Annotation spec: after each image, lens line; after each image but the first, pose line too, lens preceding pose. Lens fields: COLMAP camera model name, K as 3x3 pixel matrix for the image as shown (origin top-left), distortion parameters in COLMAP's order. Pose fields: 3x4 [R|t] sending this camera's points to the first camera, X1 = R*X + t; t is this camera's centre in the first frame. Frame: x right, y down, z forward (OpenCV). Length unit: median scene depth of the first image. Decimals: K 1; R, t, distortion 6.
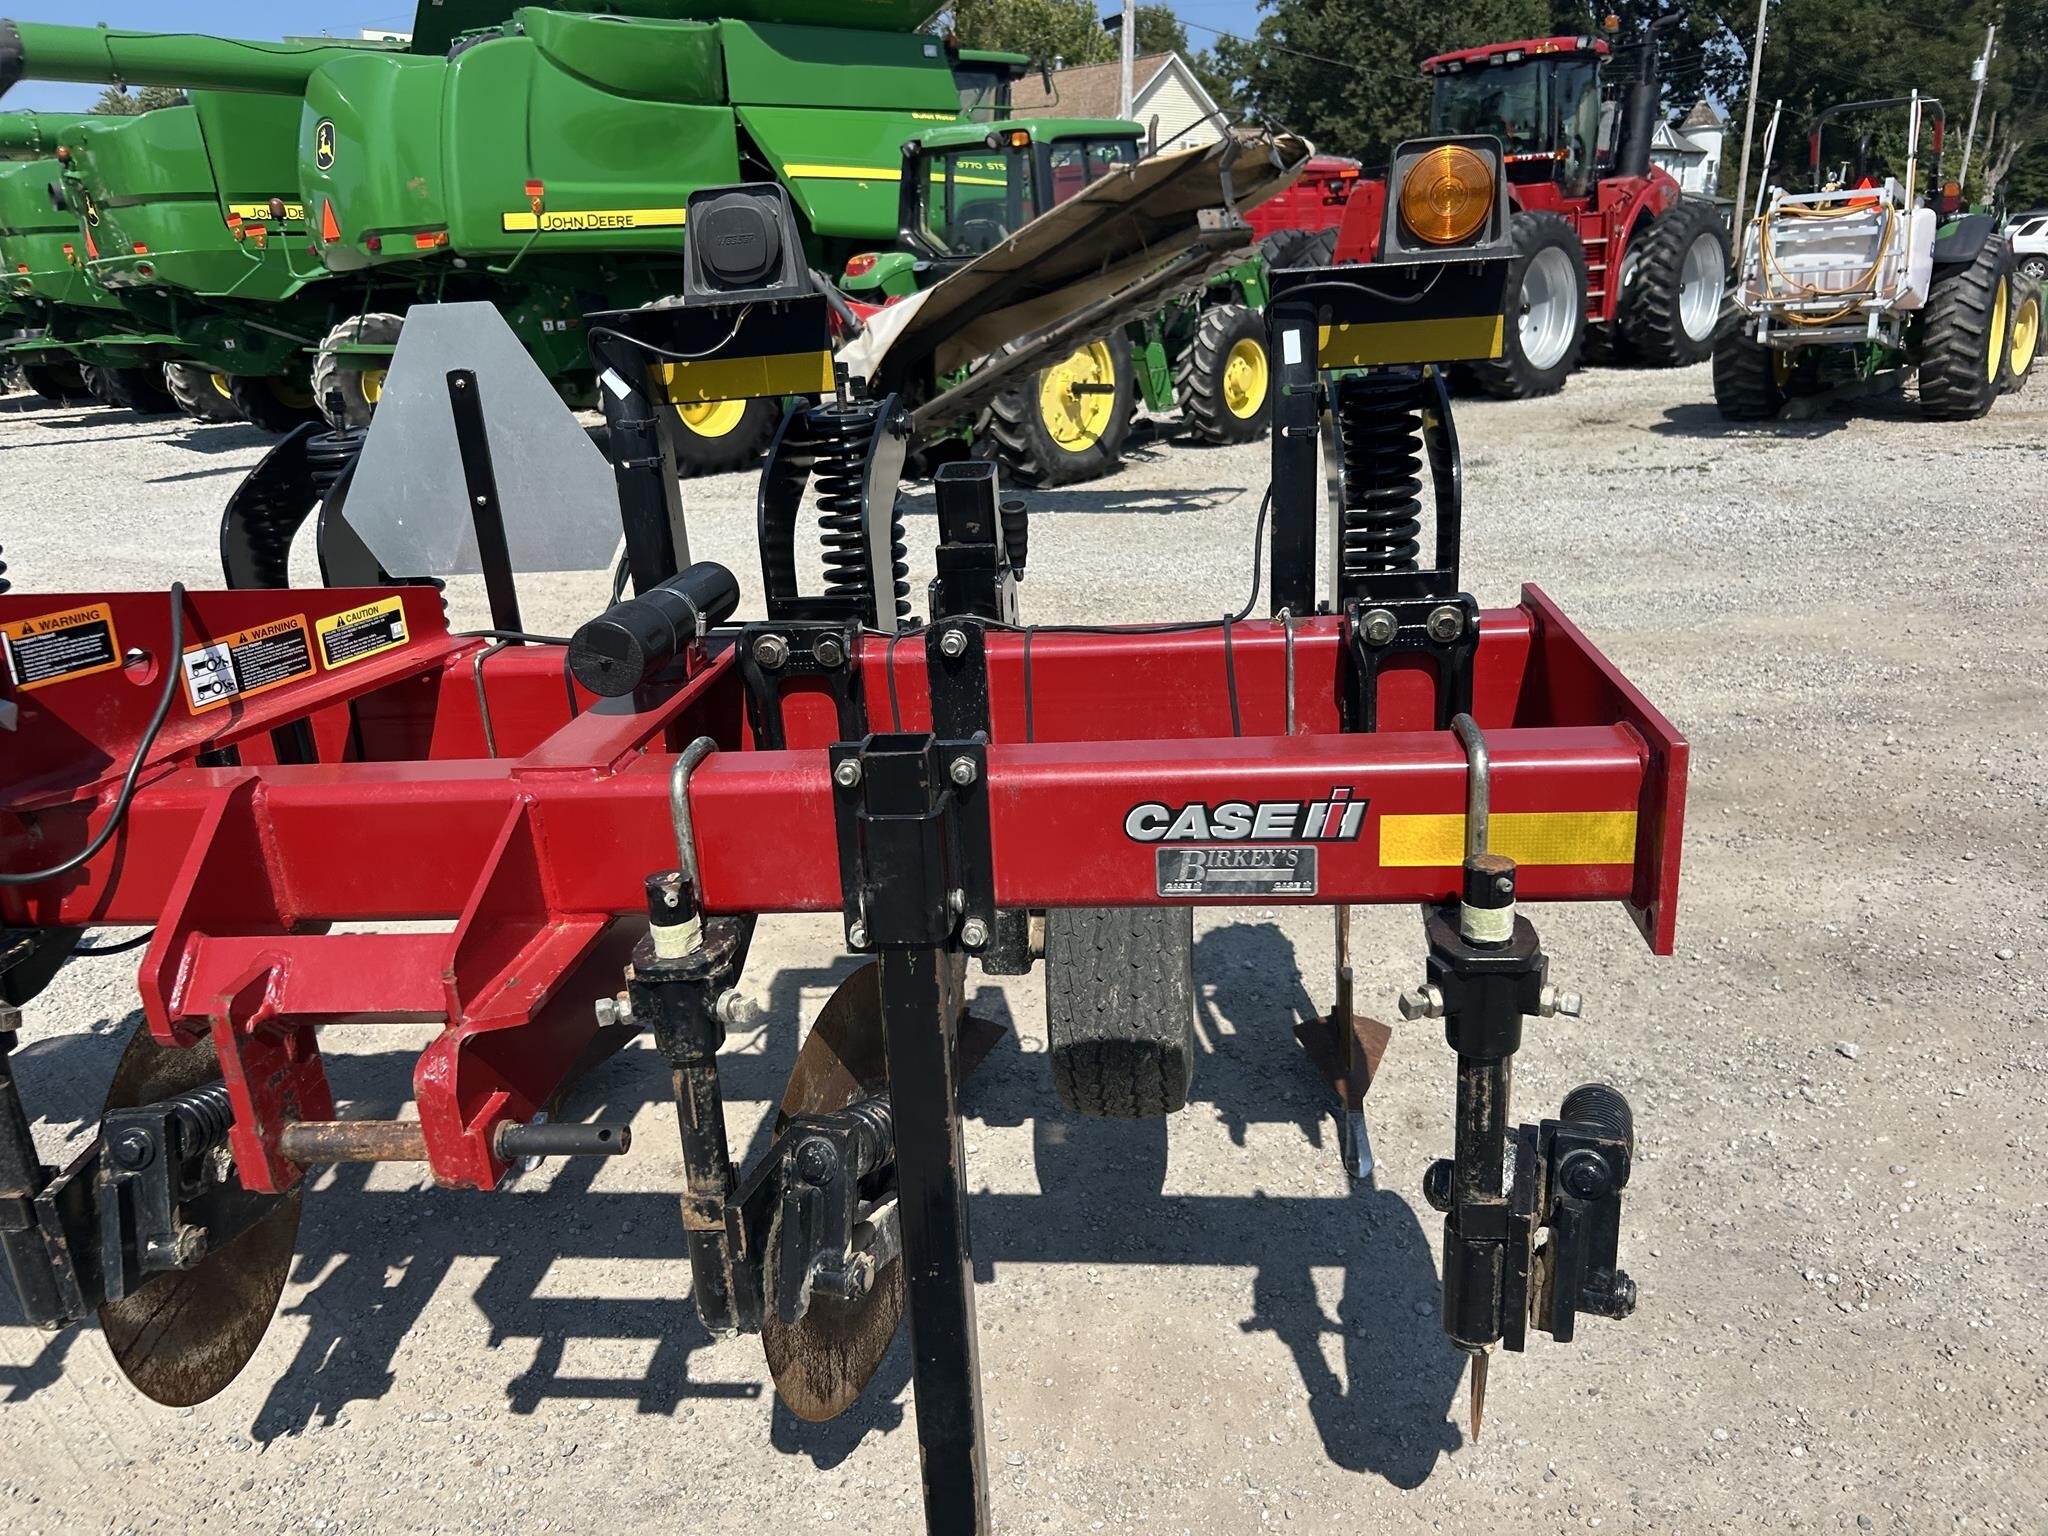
lens RADIAL K [[1555.6, 0, 1010.2], [0, 1555.6, 787.9], [0, 0, 1]] dist [0.035378, -0.041079]
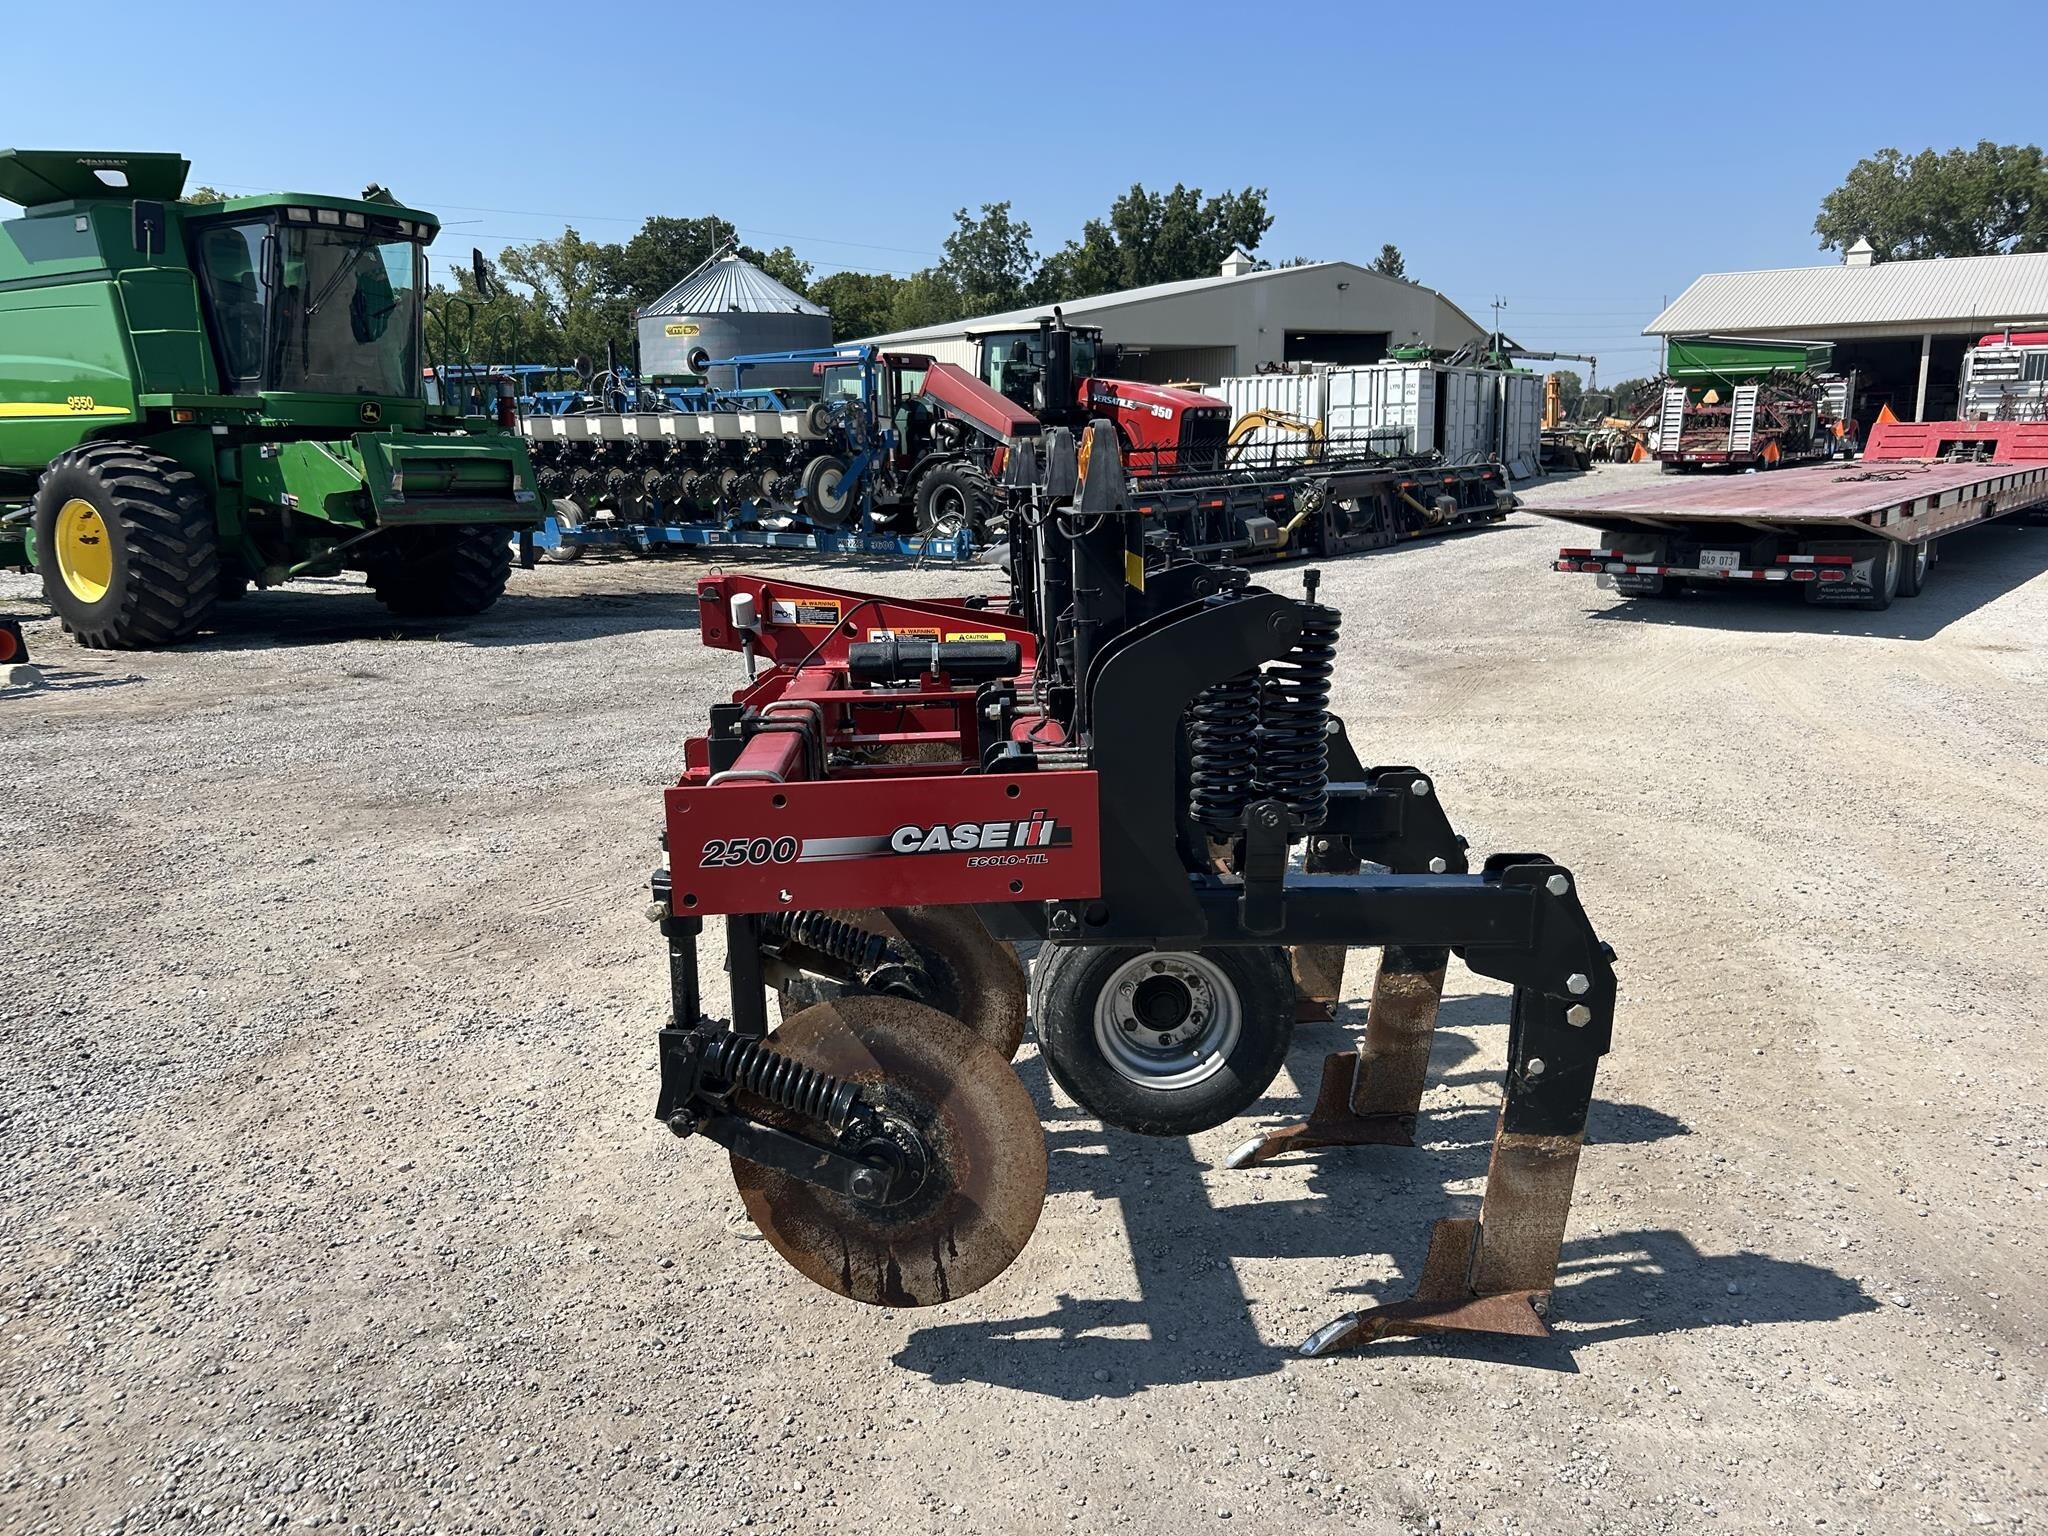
lens RADIAL K [[1555.6, 0, 1010.2], [0, 1555.6, 787.9], [0, 0, 1]] dist [0.035378, -0.041079]
pose [[0.150189, 0.260389, -0.953751, 1.201085], [-0.299404, 0.931372, 0.207131, -0.283937], [0.942232, 0.254448, 0.217843, 0.553756]]
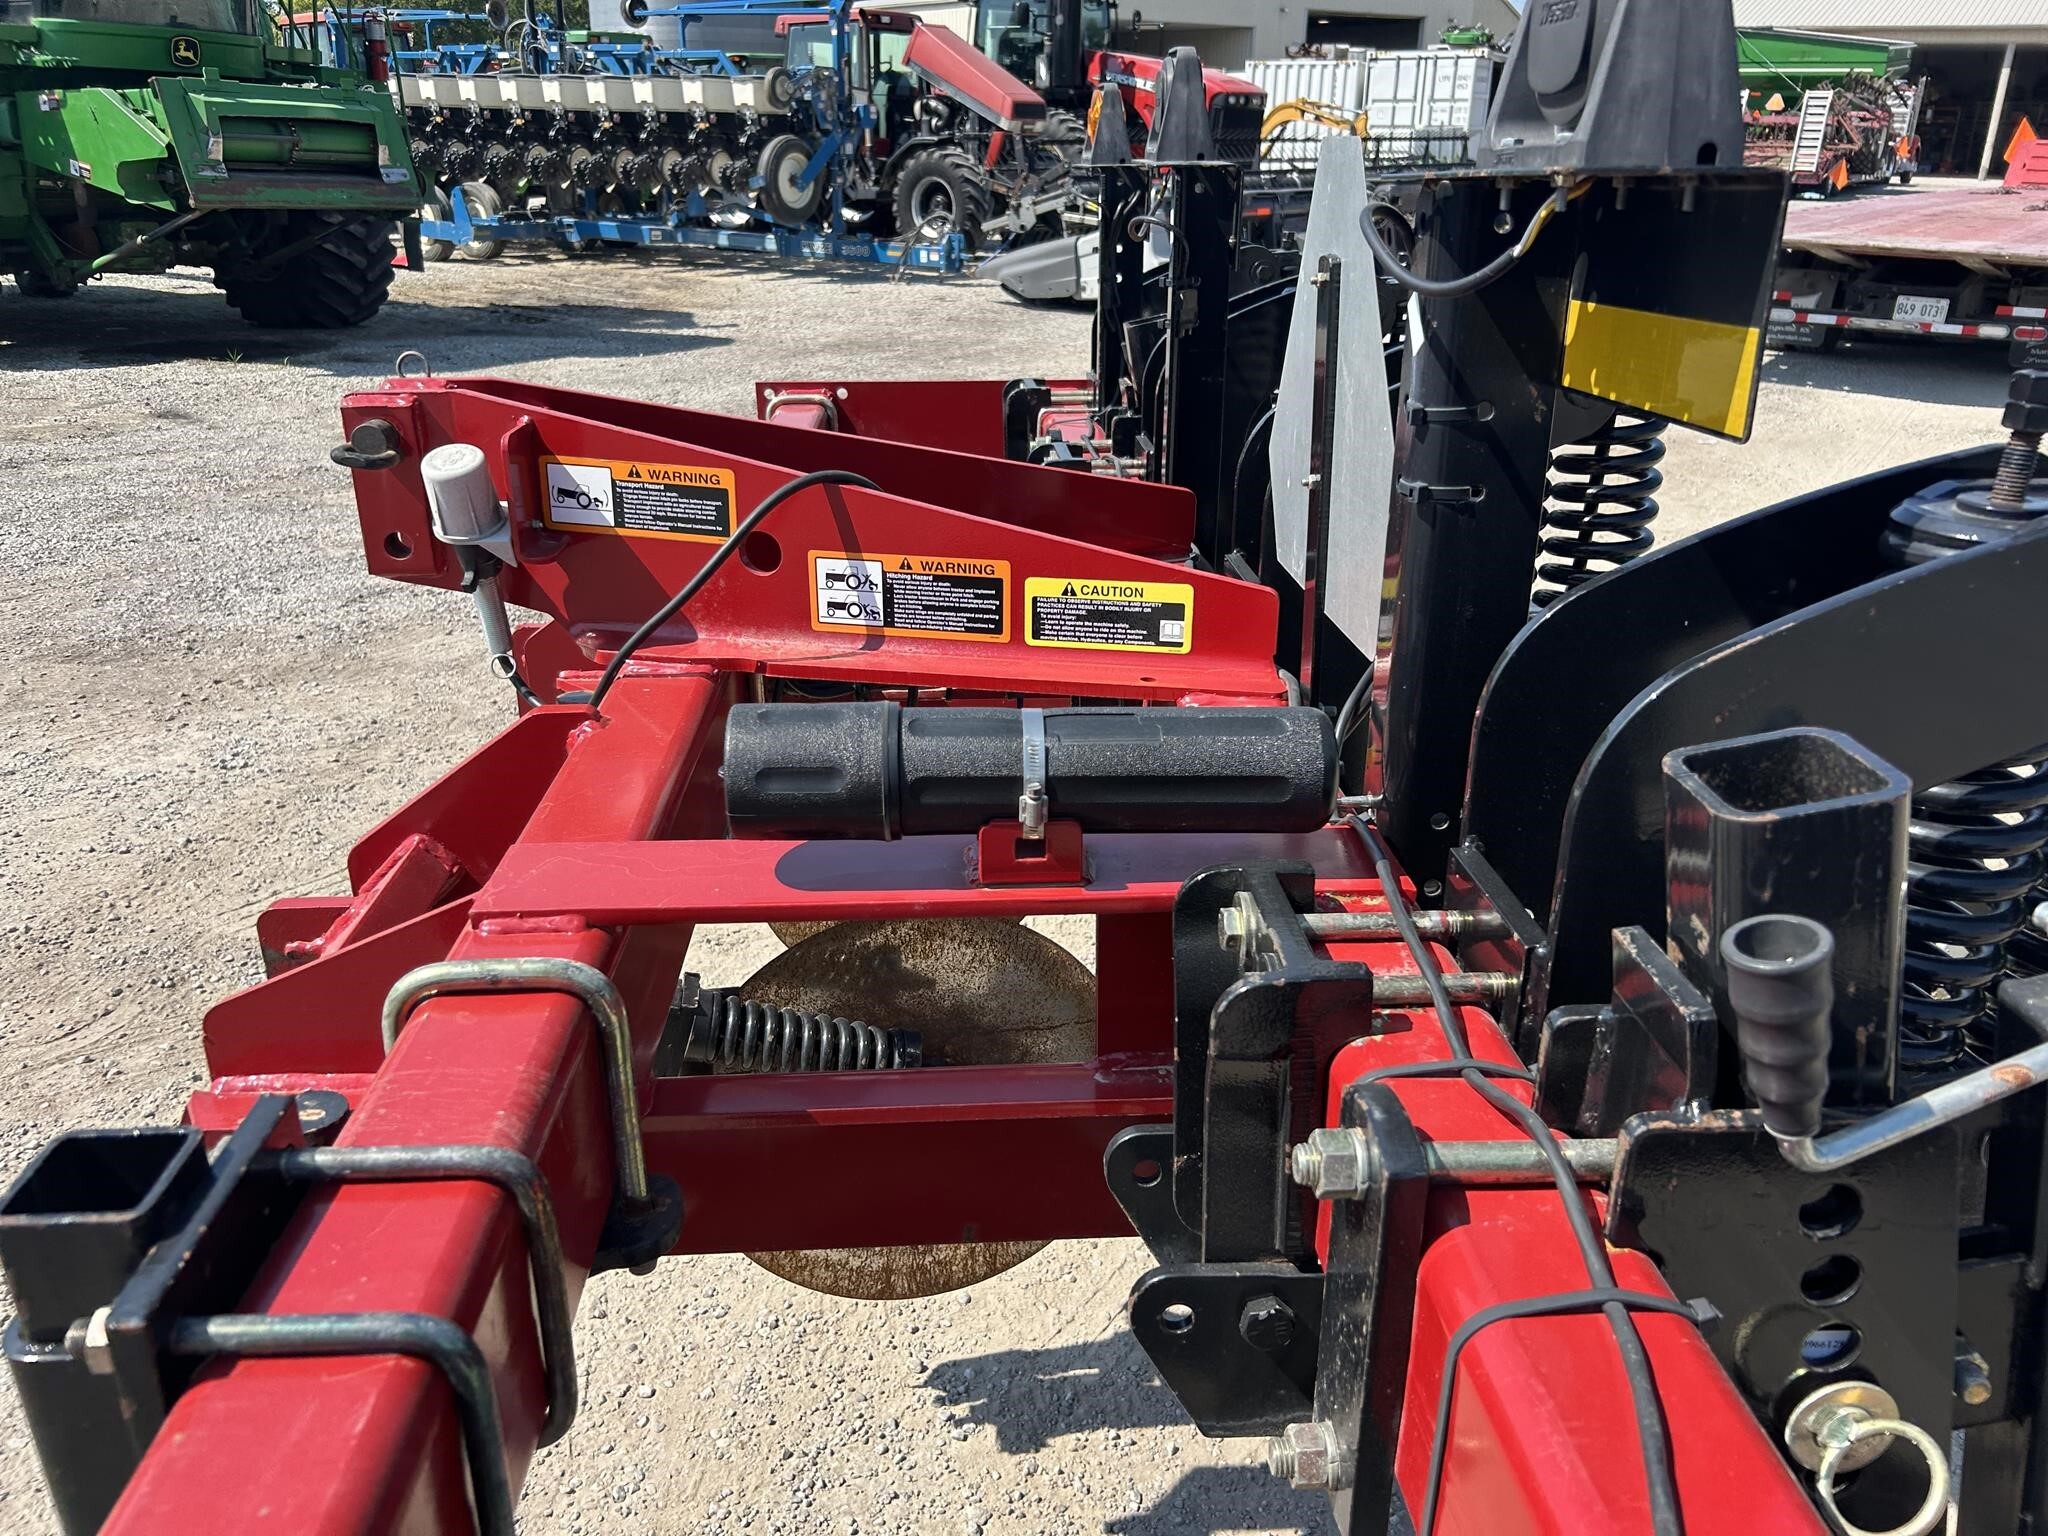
lens RADIAL K [[1555.6, 0, 1010.2], [0, 1555.6, 787.9], [0, 0, 1]] dist [0.035378, -0.041079]
pose [[0.159059, 0.427819, -0.889759, 0.188128], [-0.328794, 0.872740, 0.360858, -0.221117], [0.930911, 0.235150, 0.279482, 0.646534]]
